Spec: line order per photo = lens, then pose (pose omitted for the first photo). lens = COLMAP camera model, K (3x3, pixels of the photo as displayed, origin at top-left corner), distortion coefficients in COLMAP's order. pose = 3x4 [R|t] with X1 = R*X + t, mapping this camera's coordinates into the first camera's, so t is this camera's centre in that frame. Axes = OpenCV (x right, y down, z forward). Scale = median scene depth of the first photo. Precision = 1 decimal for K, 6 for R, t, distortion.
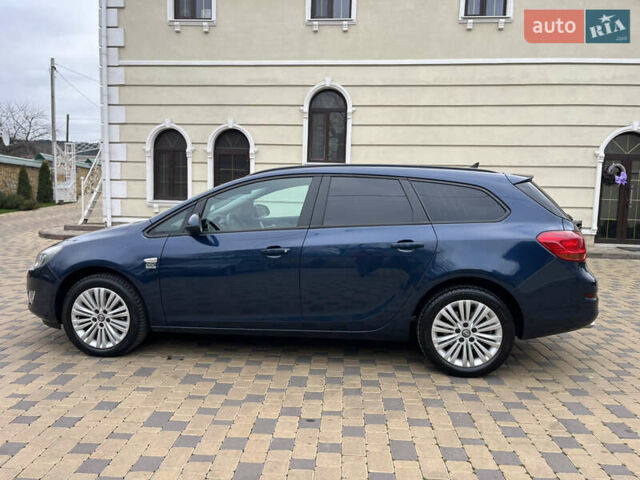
lens RADIAL K [[485.1, 0, 313.2], [0, 485.1, 239.6], [0, 0, 1]] dist [0.060451, -0.077696]
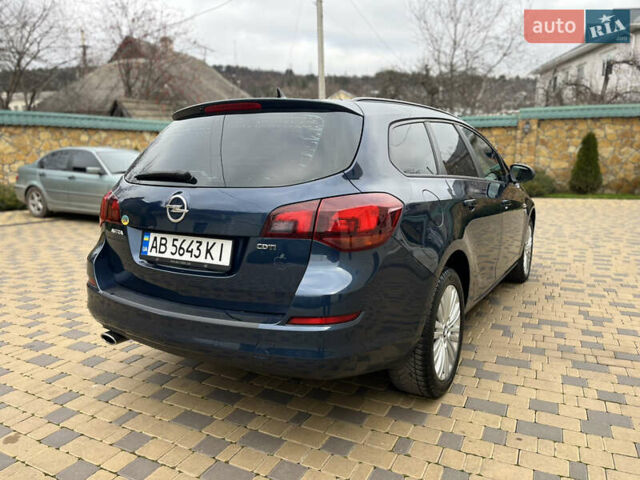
lens RADIAL K [[485.1, 0, 314.9], [0, 485.1, 239.9], [0, 0, 1]] dist [0.060451, -0.077696]
pose [[-0.400169, 0.135214, -0.906411, 1.023018], [-0.098664, 0.976951, 0.189296, -0.102373], [0.911115, 0.165180, -0.377605, 1.473999]]
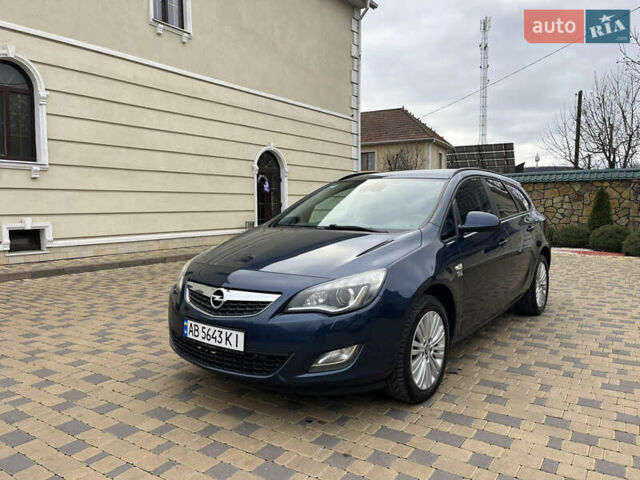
lens RADIAL K [[485.1, 0, 319.1], [0, 485.1, 241.3], [0, 0, 1]] dist [0.060451, -0.077696]
pose [[0.494675, -0.087954, 0.864616, -1.234958], [0.102289, 0.993843, 0.042577, -0.069734], [-0.863038, 0.067379, 0.500626, 0.770587]]
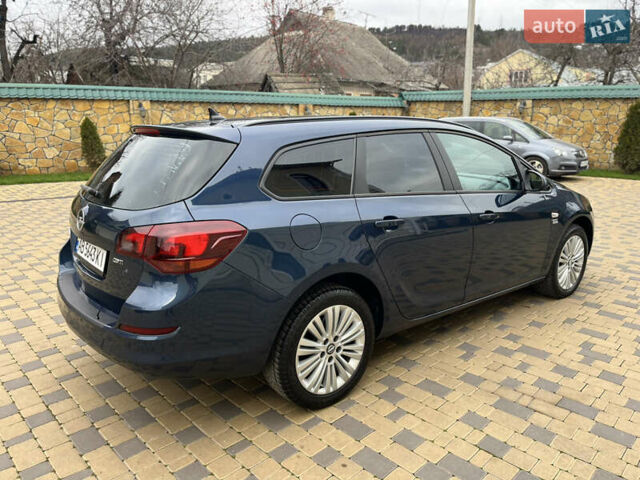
lens RADIAL K [[485.1, 0, 320.3], [0, 485.1, 239.4], [0, 0, 1]] dist [0.060451, -0.077696]
pose [[-0.684496, 0.150672, -0.713276, 0.840019], [-0.092771, 0.952452, 0.290223, -0.218654], [0.723090, 0.264827, -0.637971, 1.796242]]
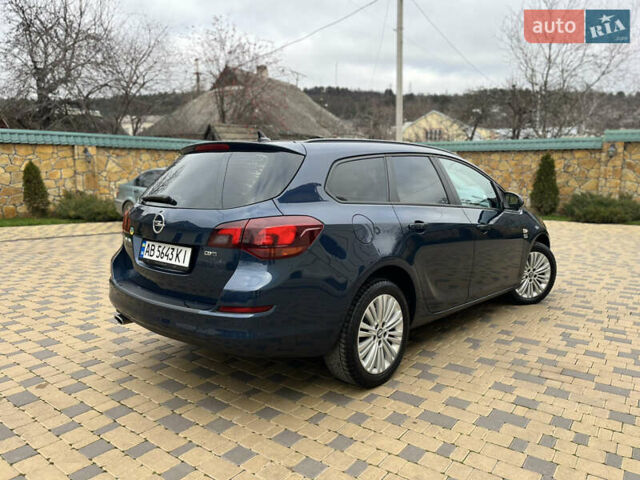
lens RADIAL K [[485.1, 0, 320.5], [0, 485.1, 242.4], [0, 0, 1]] dist [0.060451, -0.077696]
pose [[-0.562297, 0.087619, -0.822280, 1.057435], [-0.105106, 0.978733, 0.176165, -0.145876], [0.820228, 0.185484, -0.541130, 1.729153]]
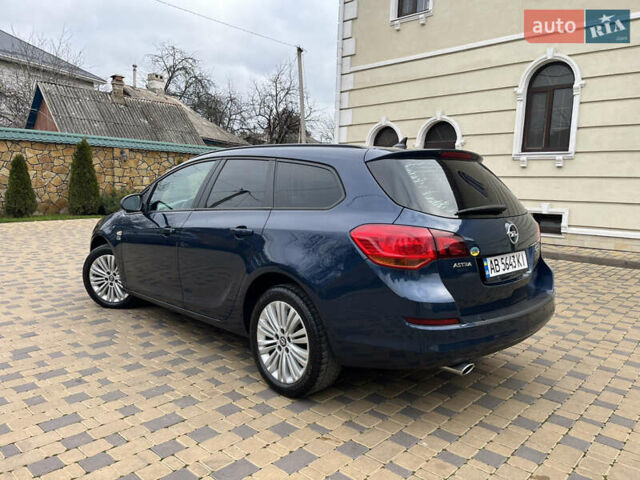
lens RADIAL K [[485.1, 0, 316.0], [0, 485.1, 240.2], [0, 0, 1]] dist [0.060451, -0.077696]
pose [[0.776266, 0.069406, -0.626573, 0.812549], [-0.070297, 0.997252, 0.023376, -0.003738], [0.626474, 0.025900, 0.779012, 0.358825]]
